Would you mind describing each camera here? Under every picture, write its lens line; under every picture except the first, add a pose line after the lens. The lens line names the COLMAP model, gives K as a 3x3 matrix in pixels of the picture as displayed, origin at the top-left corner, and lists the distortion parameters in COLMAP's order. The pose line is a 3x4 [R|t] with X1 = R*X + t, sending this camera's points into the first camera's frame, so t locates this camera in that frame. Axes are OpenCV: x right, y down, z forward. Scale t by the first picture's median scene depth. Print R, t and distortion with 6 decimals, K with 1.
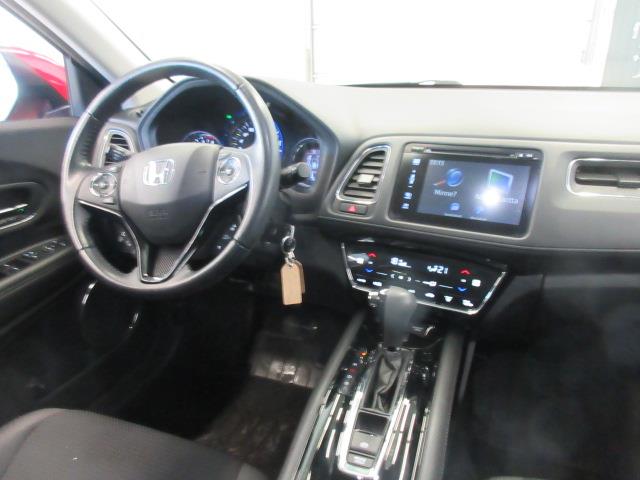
lens RADIAL K [[475.5, 0, 320.0], [0, 475.5, 240.0], [0, 0, 1]] dist [0.003876, -0.001642]
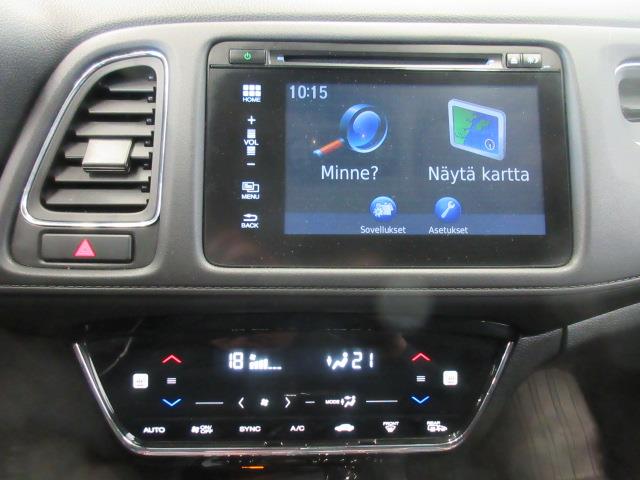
lens RADIAL K [[475.5, 0, 320.0], [0, 475.5, 240.0], [0, 0, 1]] dist [0.003876, -0.001642]
pose [[0.838687, -0.204725, 0.504670, 0.040985], [0.143773, 0.977012, 0.157405, -0.105525], [-0.525293, -0.059455, 0.848842, 0.666059]]
